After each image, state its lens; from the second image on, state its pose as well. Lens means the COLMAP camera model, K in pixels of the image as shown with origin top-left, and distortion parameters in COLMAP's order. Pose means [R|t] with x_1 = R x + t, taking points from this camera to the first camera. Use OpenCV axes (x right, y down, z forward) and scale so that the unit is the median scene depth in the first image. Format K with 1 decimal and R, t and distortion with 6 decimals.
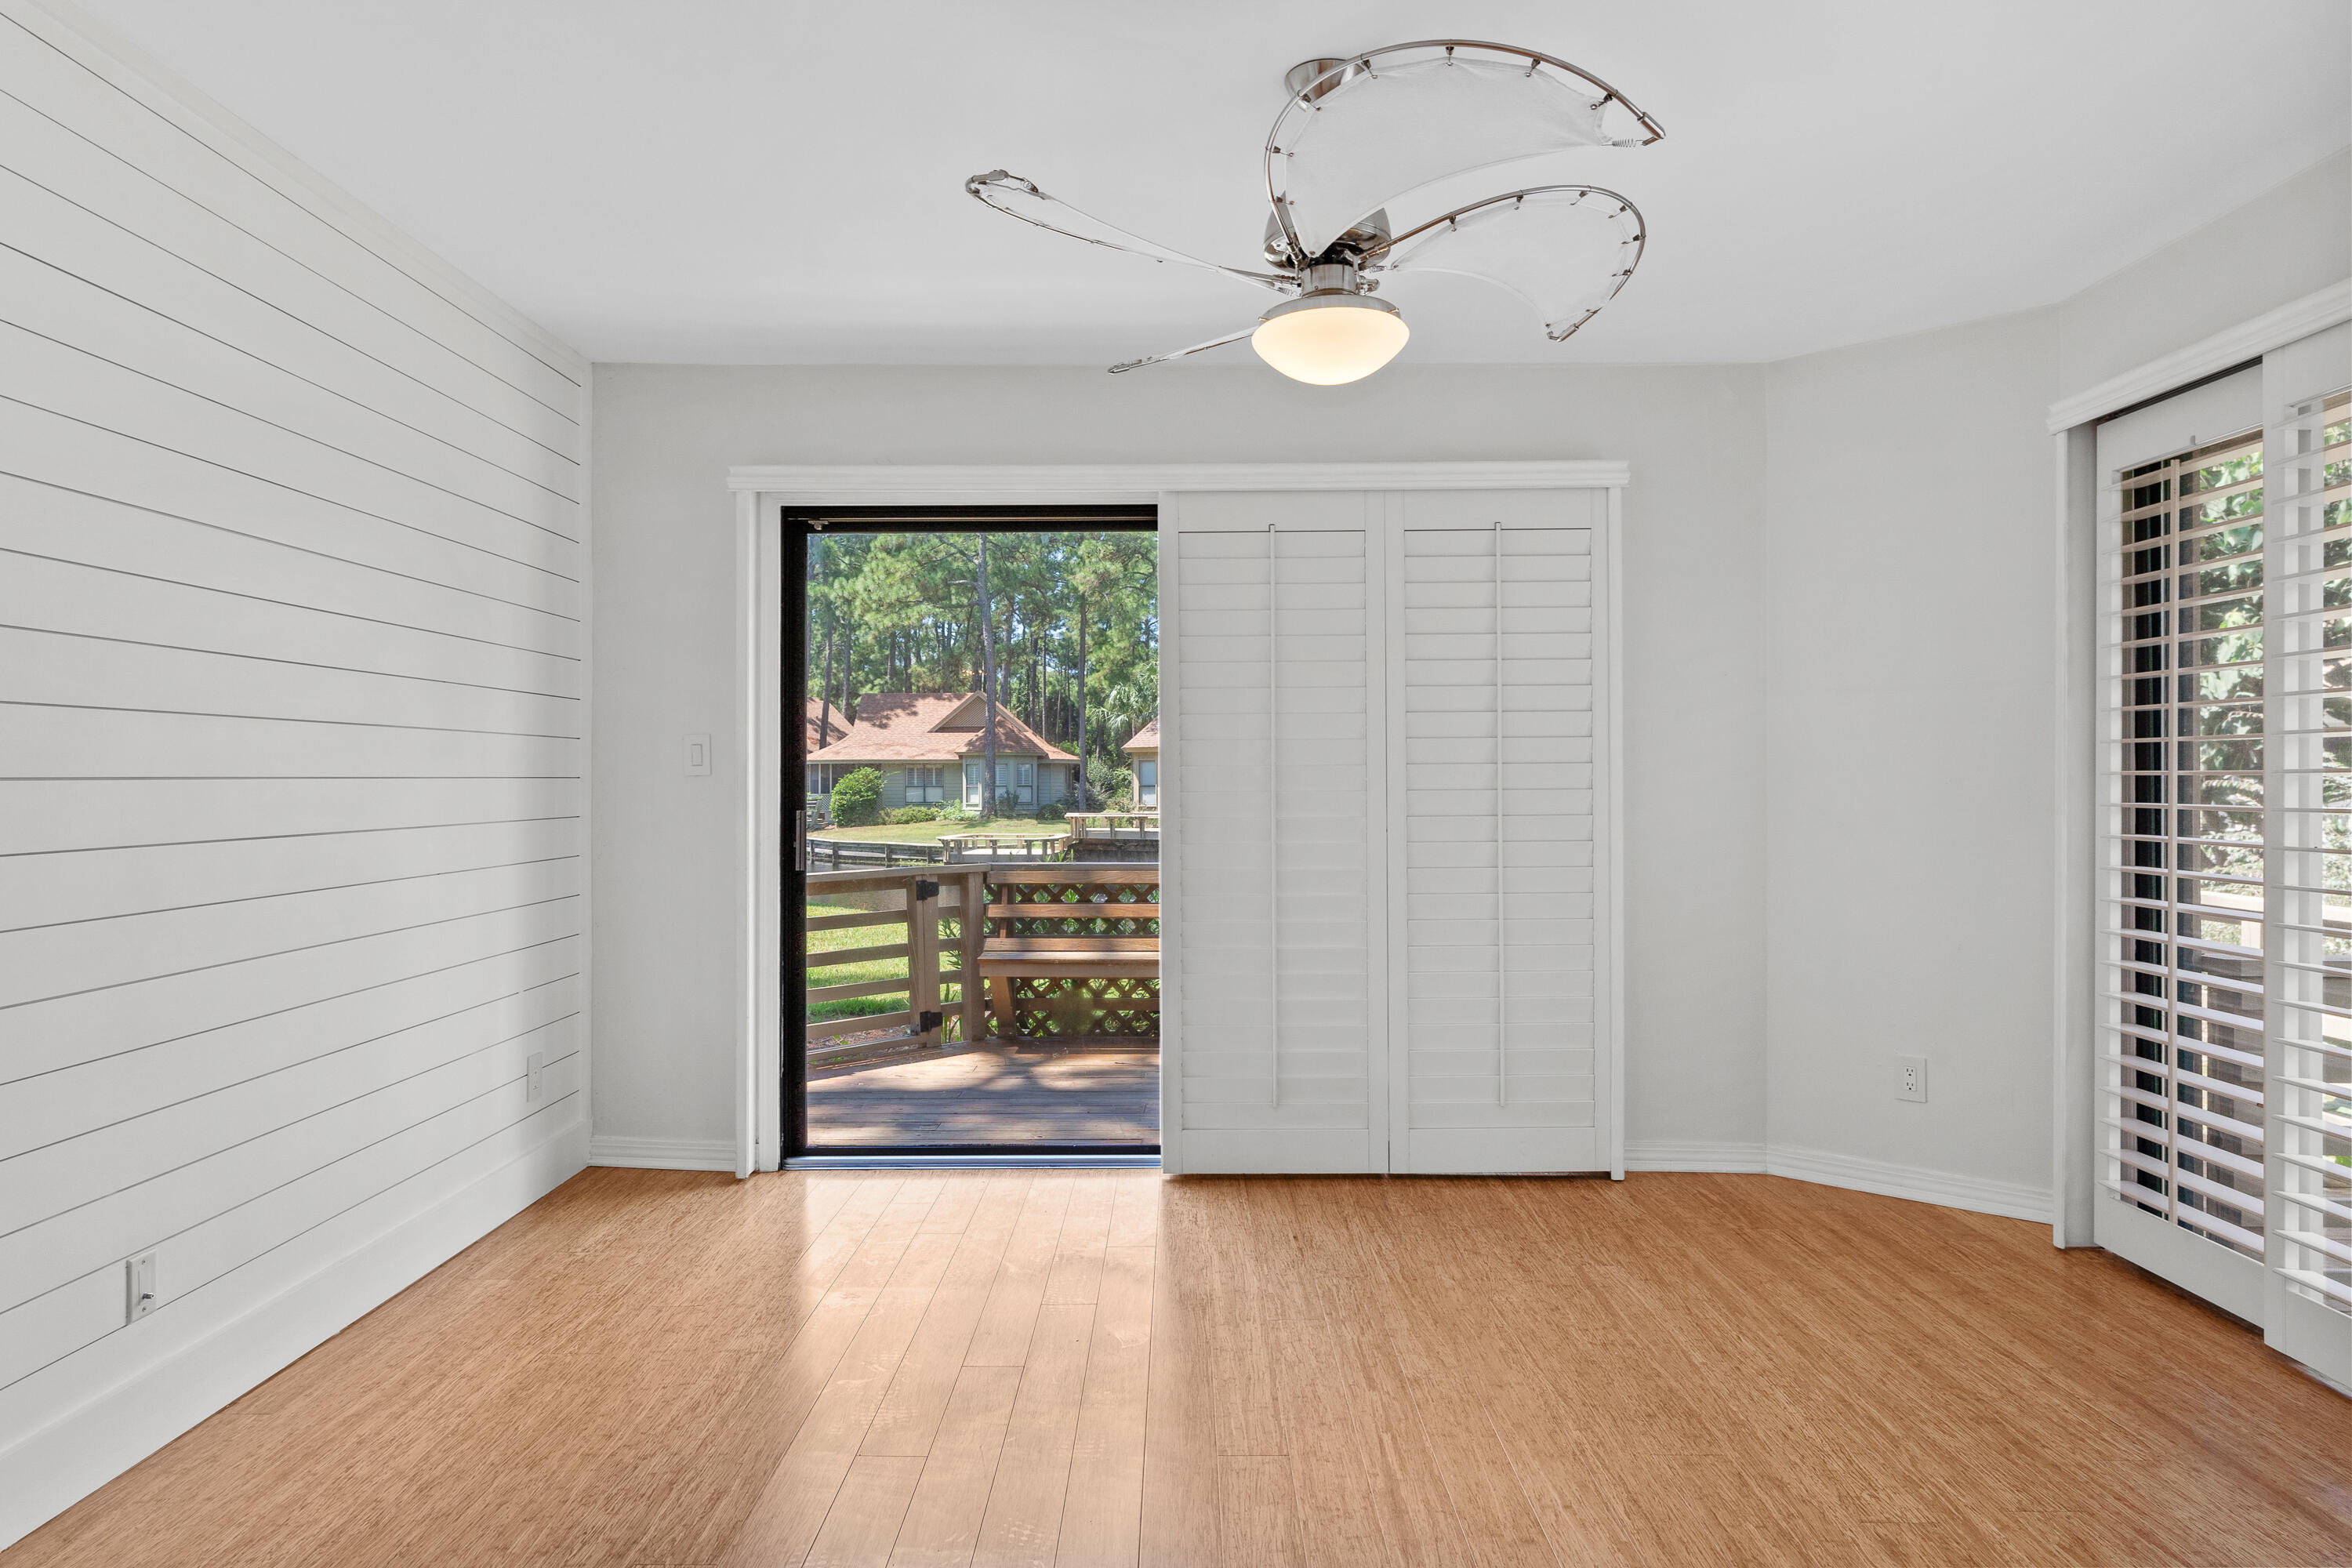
lens RADIAL K [[1423.0, 0, 1163.7], [0, 1423.0, 786.7], [0, 0, 1]] dist [-0.000710, 0.003476]
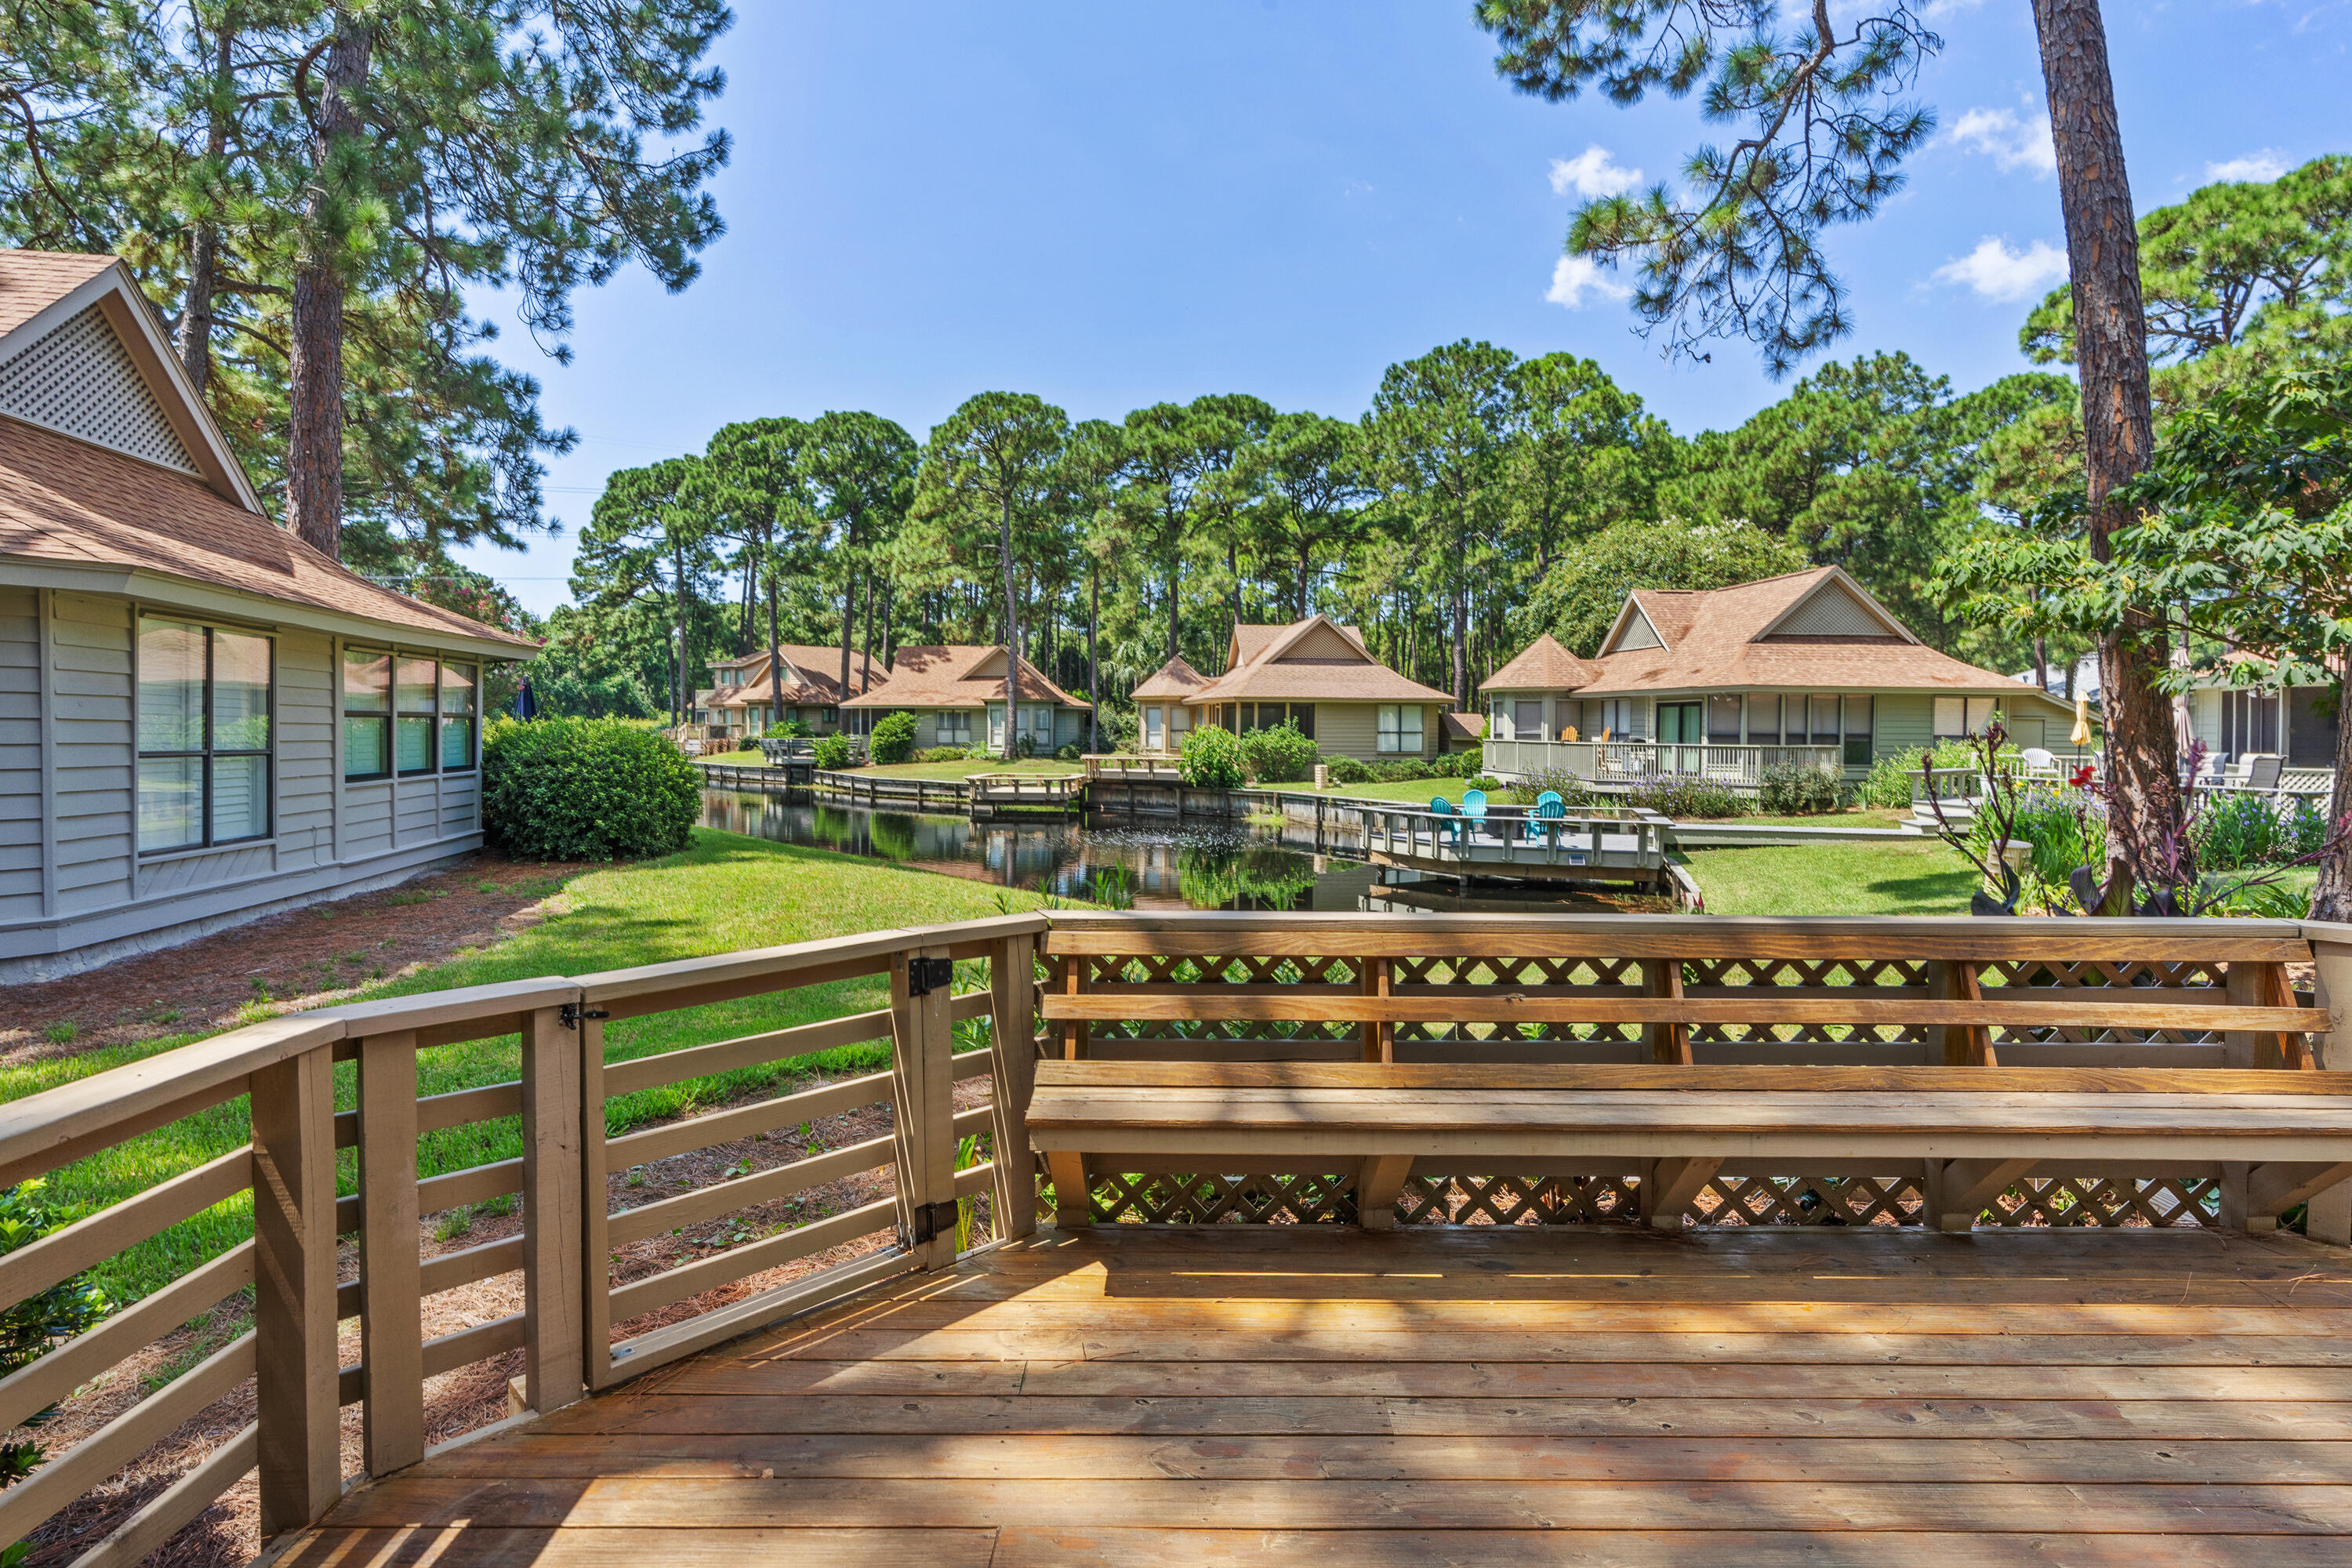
lens RADIAL K [[1182.5, 0, 1171.5], [0, 1182.5, 750.8], [0, 0, 1]] dist [-0.005728, -0.001229]
pose [[0.999867, 0.007529, 0.014443, -0.144239], [-0.007803, 0.999789, 0.019006, -0.030226], [-0.014296, -0.019116, 0.999715, 0.979196]]
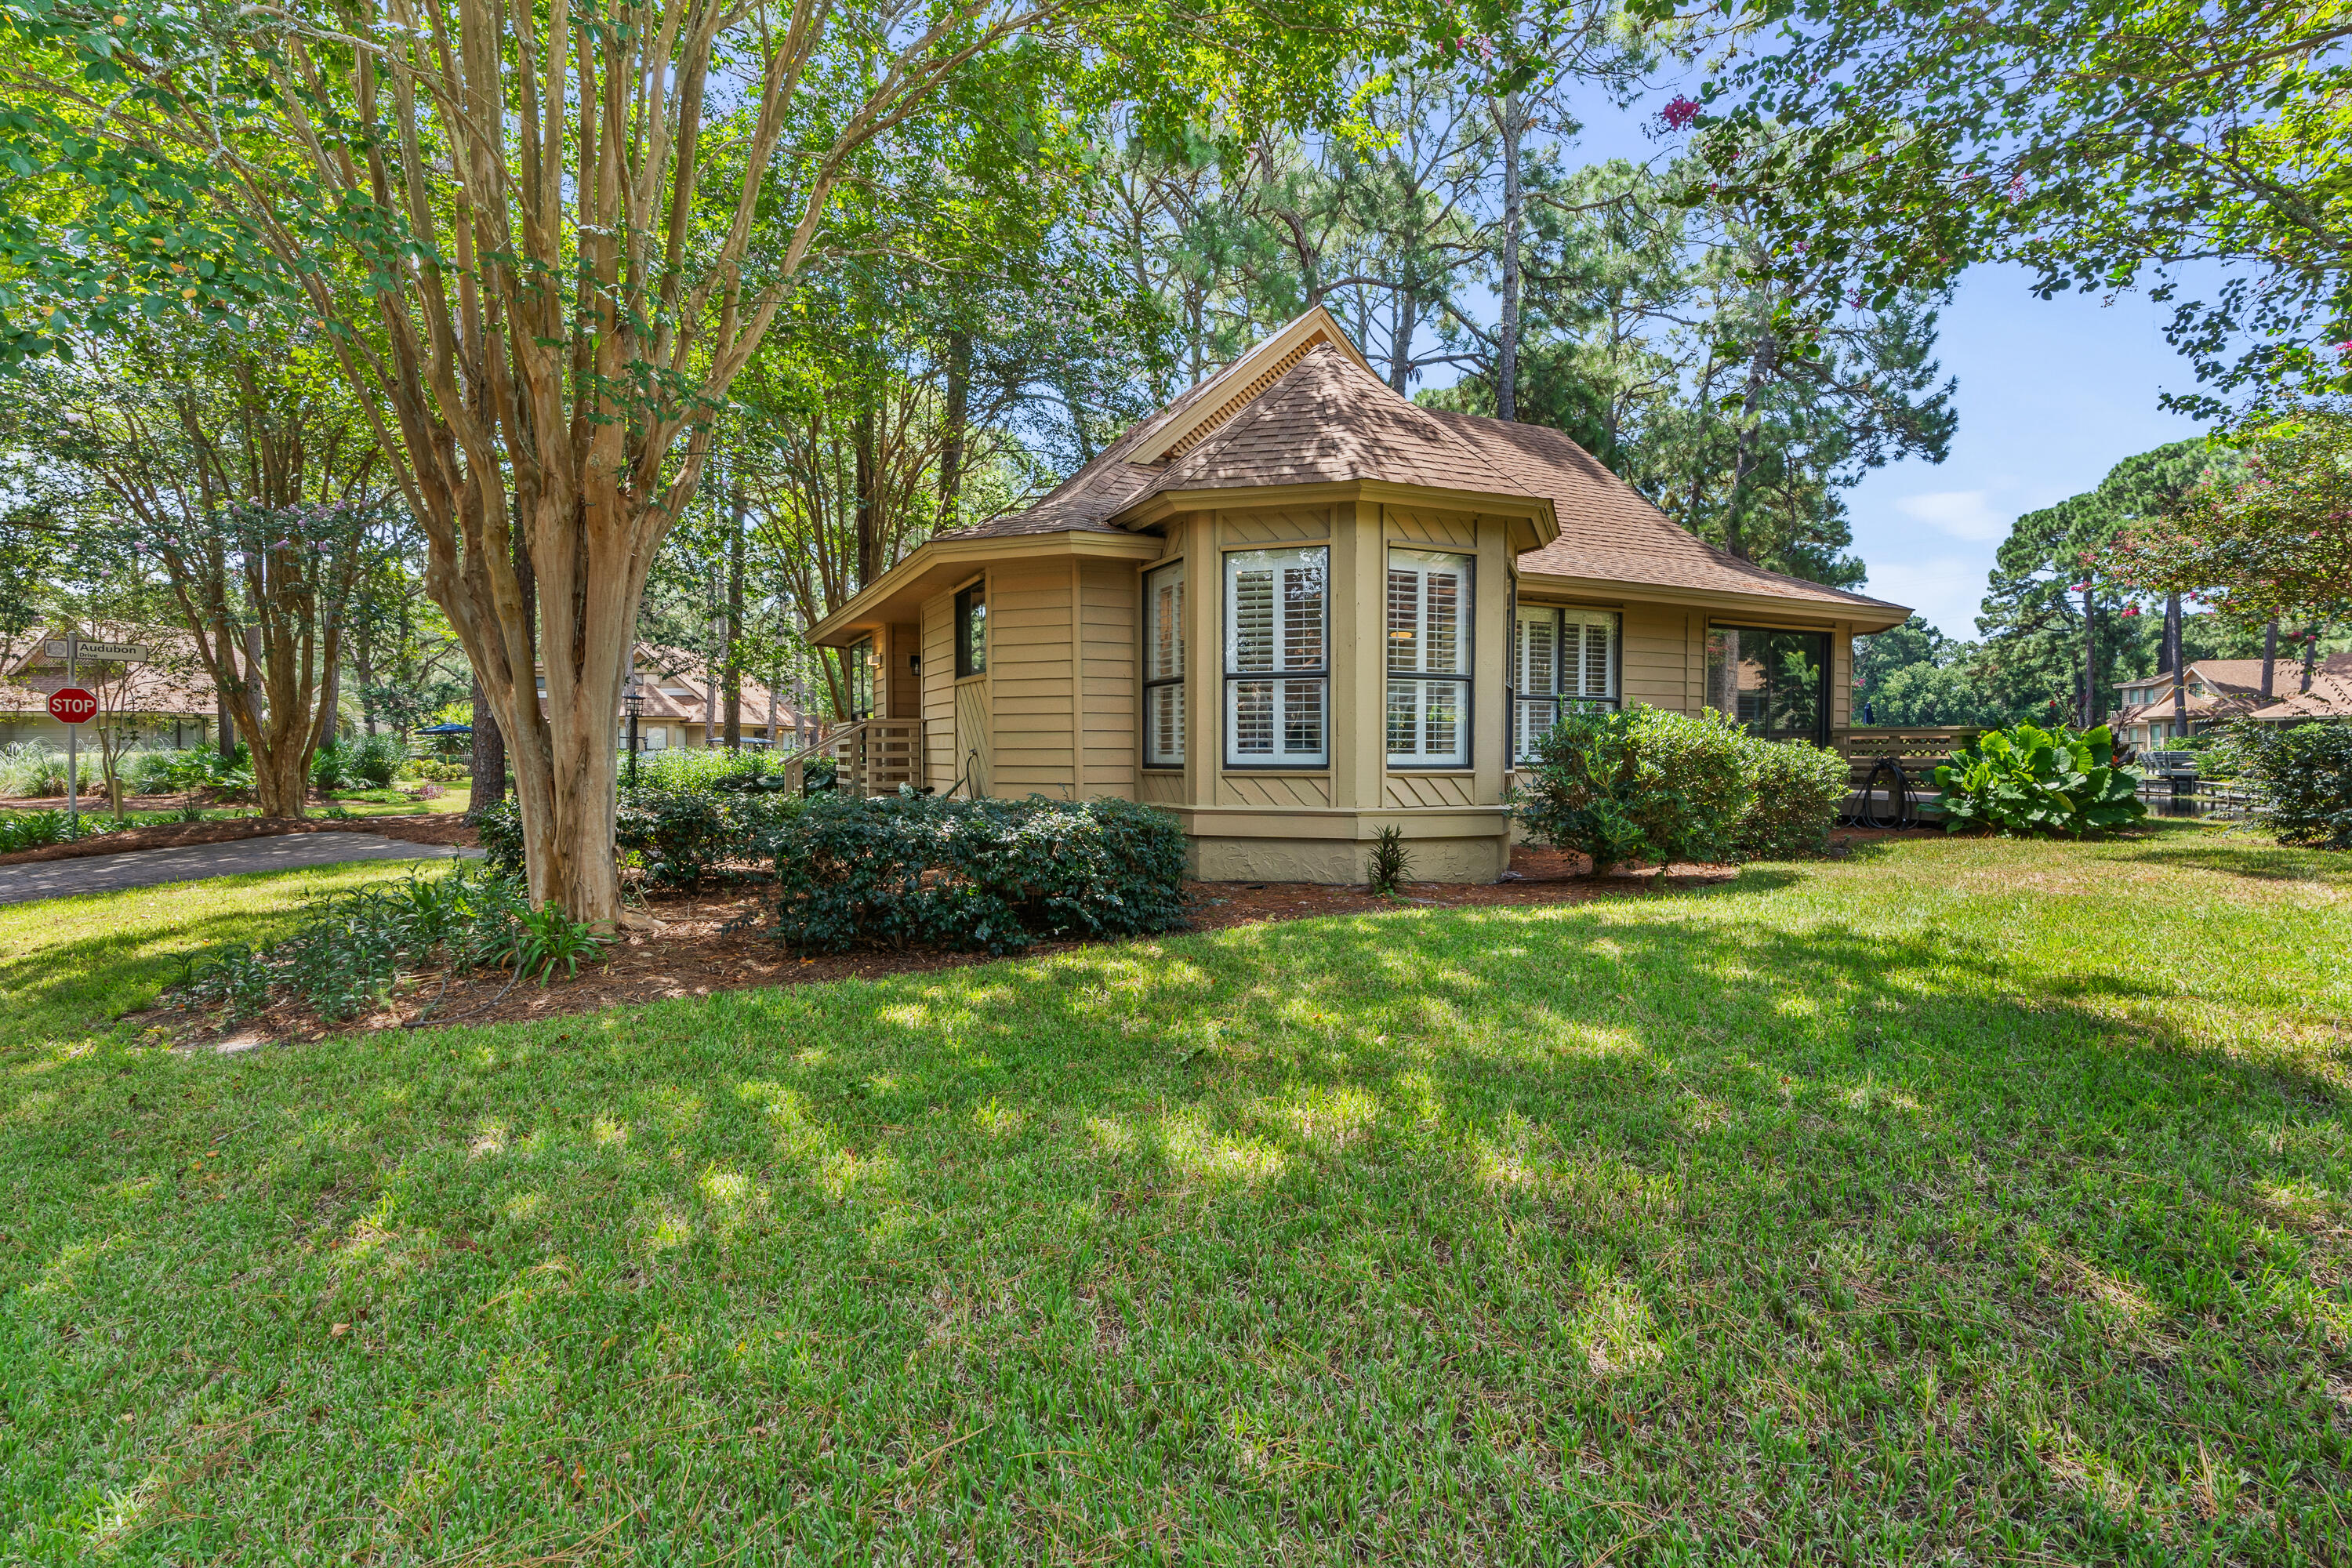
lens RADIAL K [[1135.1, 0, 1167.7], [0, 1135.1, 784.0], [0, 0, 1]] dist [-0.011862, 0.005887]
pose [[0.439068, 0.023987, -0.898133, 2.810037], [-0.001253, 0.999659, 0.026086, 0.186776], [0.898453, -0.010328, 0.438949, -2.547909]]
